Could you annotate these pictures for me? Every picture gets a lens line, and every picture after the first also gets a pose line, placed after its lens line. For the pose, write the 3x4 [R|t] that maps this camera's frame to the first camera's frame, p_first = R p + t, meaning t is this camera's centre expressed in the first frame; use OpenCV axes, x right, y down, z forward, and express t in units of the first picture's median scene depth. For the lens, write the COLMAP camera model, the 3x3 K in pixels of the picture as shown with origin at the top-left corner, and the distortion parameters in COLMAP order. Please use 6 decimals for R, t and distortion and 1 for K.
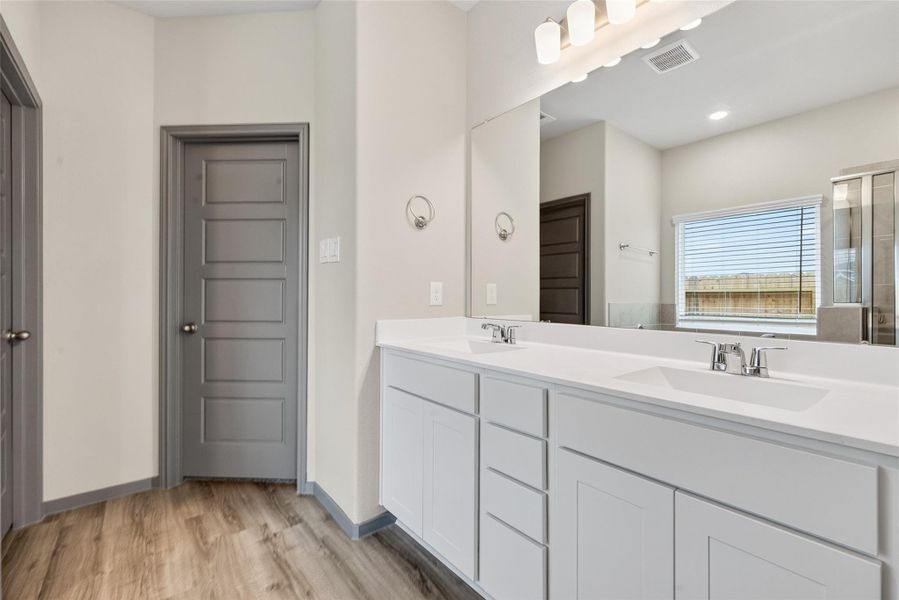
lens RADIAL K [[384.0, 0, 449.3], [0, 384.0, 296.9], [0, 0, 1]] dist [-0.007890, 0.000974]
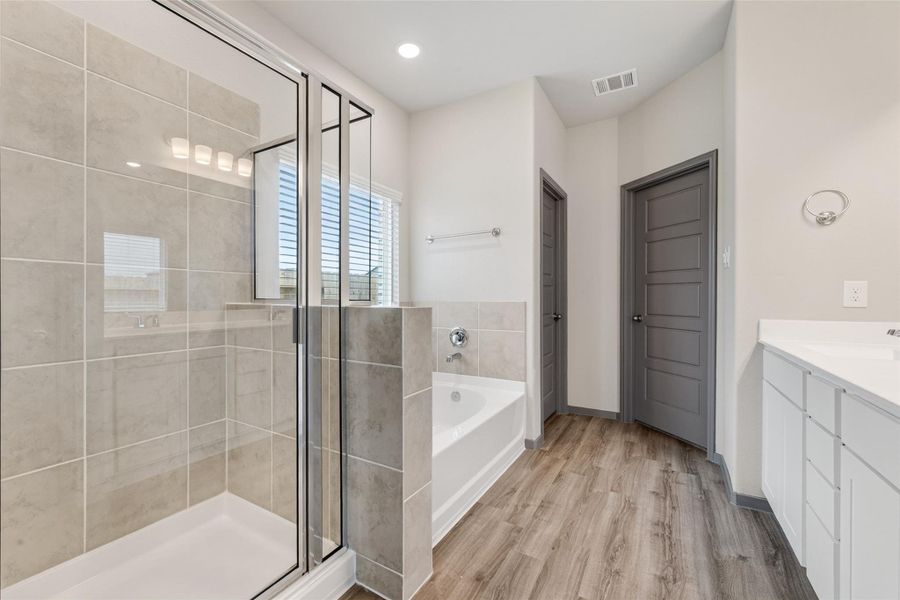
lens RADIAL K [[384.5, 0, 449.2], [0, 384.5, 297.4], [0, 0, 1]] dist [-0.007890, 0.000974]
pose [[0.341573, 0.003857, -0.939847, 0.501892], [0.003143, 0.999981, 0.005246, -0.009278], [0.939850, -0.004746, 0.341555, -0.194065]]
